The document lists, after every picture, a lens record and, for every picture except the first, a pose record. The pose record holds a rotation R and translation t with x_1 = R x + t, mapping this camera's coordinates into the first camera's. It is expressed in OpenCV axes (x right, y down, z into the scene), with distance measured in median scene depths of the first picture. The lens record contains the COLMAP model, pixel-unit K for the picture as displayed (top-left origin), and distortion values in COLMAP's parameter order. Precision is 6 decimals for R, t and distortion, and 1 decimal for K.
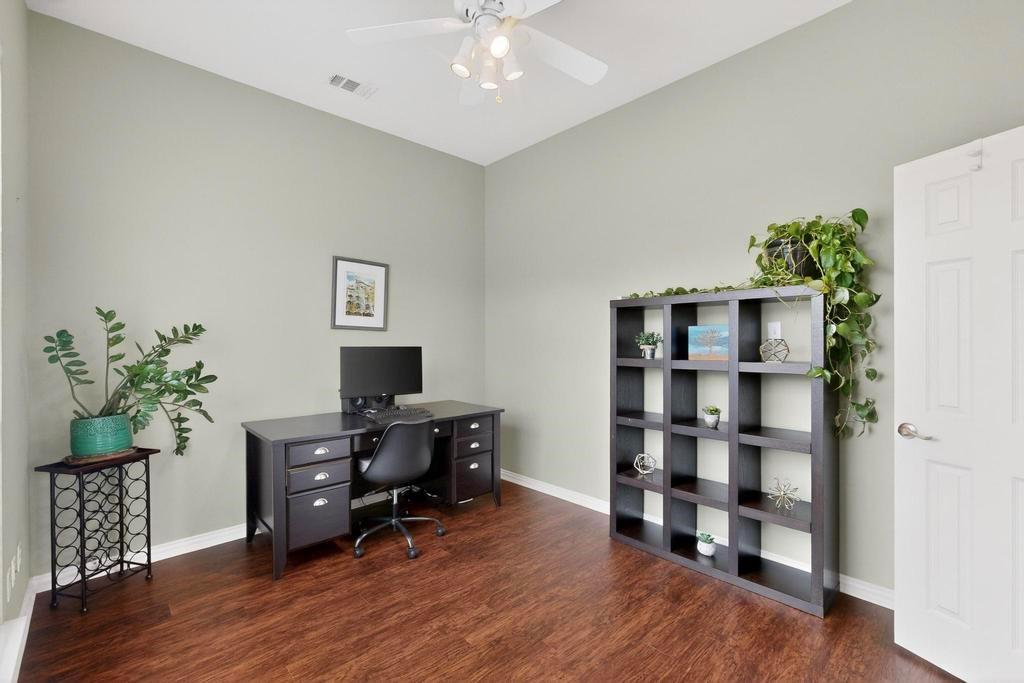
lens RADIAL K [[429.4, 0, 545.9], [0, 429.4, 342.1], [0, 0, 1]] dist [-0.000700, 0.000126]
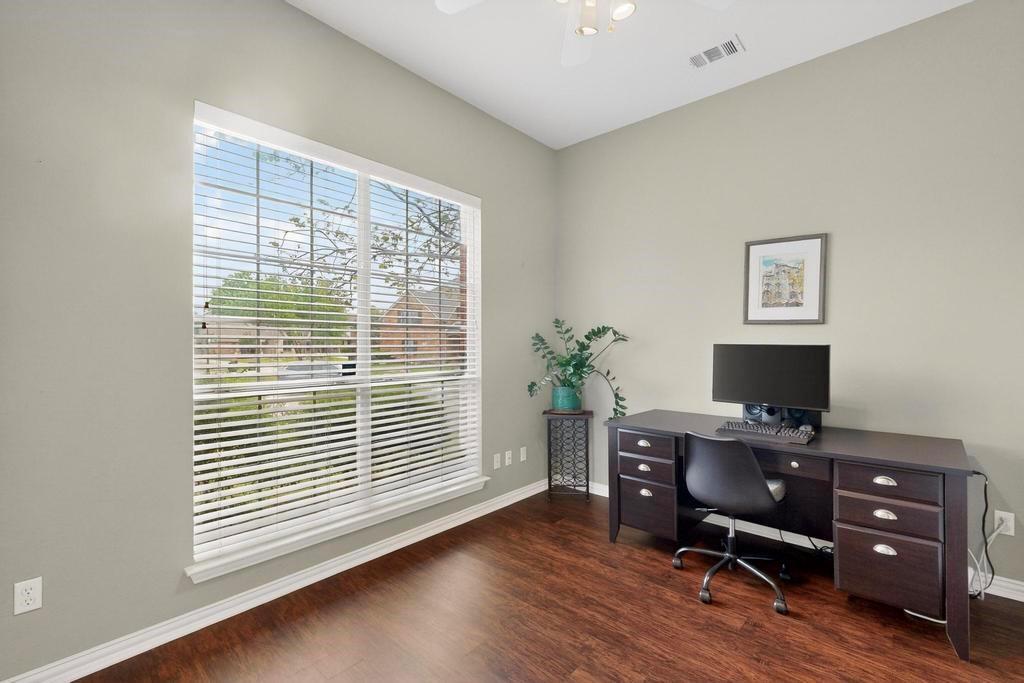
lens RADIAL K [[461.6, 0, 512.1], [0, 461.6, 344.9], [0, 0, 1]] dist [0.000188, -0.000021]
pose [[0.054055, 0.005039, -0.998525, 0.511115], [0.002292, 0.999984, 0.005170, 0.006550], [0.998535, -0.002568, 0.054043, 0.546282]]
